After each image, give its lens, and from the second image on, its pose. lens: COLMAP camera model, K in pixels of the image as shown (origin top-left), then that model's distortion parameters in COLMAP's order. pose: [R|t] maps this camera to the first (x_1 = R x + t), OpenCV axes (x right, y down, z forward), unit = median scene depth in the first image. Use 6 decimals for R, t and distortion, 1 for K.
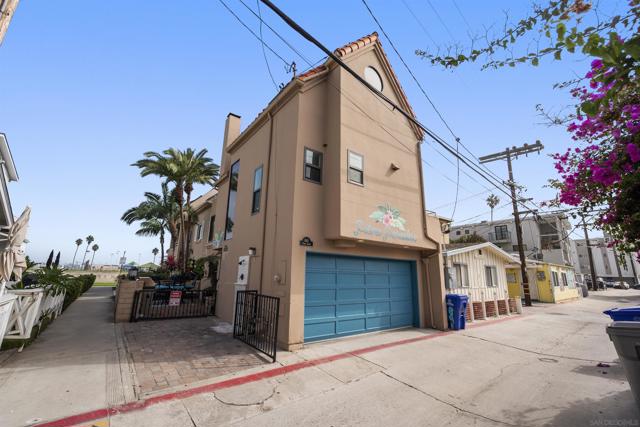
lens RADIAL K [[269.2, 0, 319.1], [0, 269.2, 210.5], [0, 0, 1]] dist [-0.001587, -0.000237]
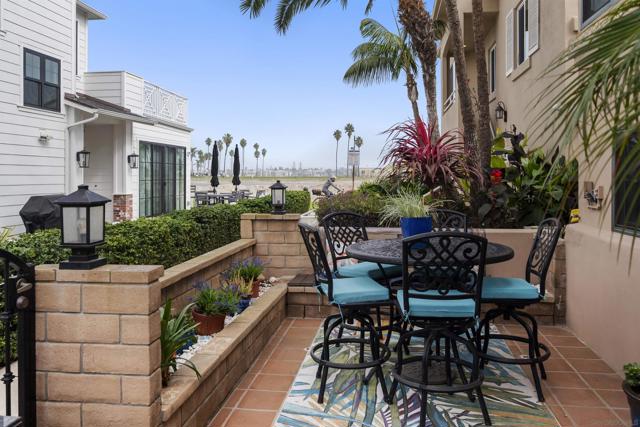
lens RADIAL K [[517.9, 0, 315.9], [0, 517.9, 173.5], [0, 0, 1]] dist [0.003783, 0.000286]
pose [[0.702486, -0.025400, -0.711244, -0.276622], [0.182550, 0.972360, 0.145577, 0.122151], [0.687888, -0.232103, 0.687705, 0.585732]]
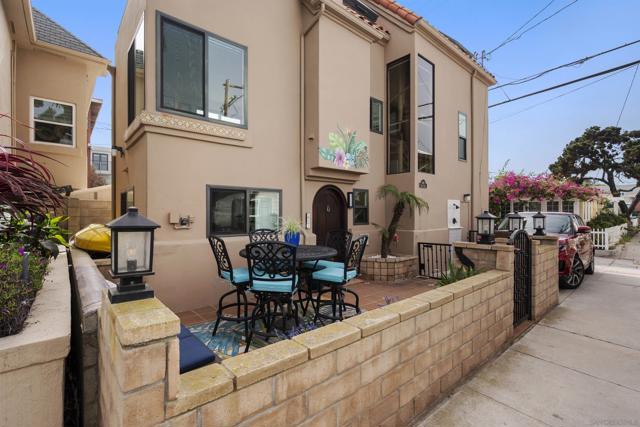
lens RADIAL K [[294.2, 0, 320.0], [0, 294.2, 213.5], [0, 0, 1]] dist [0.001227, 0.000088]
pose [[-0.053941, -0.006160, 0.998525, -0.681294], [-0.230007, 0.973168, -0.006421, 0.173792], [-0.971693, -0.230014, -0.053911, 0.789564]]
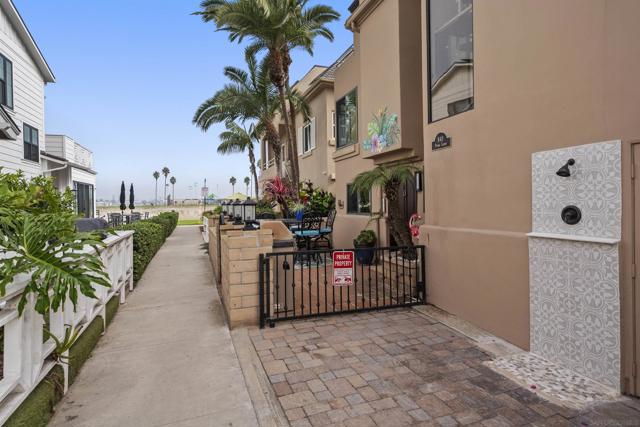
lens RADIAL K [[353.5, 0, 318.5], [0, 353.5, 202.1], [0, 0, 1]] dist [-0.001242, -0.000135]
pose [[0.953457, -0.036468, -0.299316, -0.221103], [0.104704, 0.970933, 0.215234, 0.058491], [0.282766, -0.236556, 0.929562, 0.277413]]
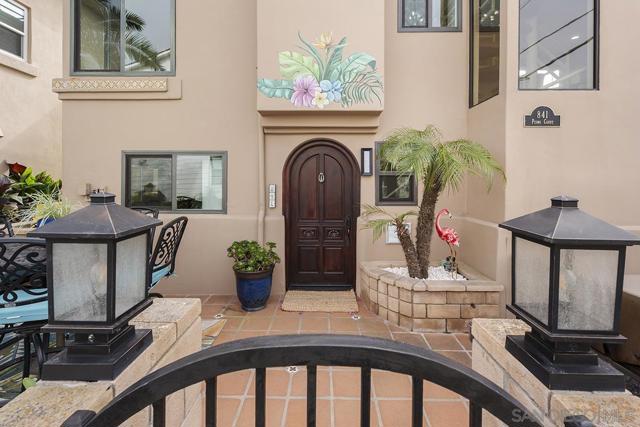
lens RADIAL K [[297.8, 0, 322.7], [0, 297.8, 180.0], [0, 0, 1]] dist [-0.001645, 0.000126]
pose [[0.600781, -0.019341, 0.799180, -0.466195], [-0.175198, 0.972218, 0.155233, 0.121480], [-0.779980, -0.233276, 0.580702, 0.597851]]
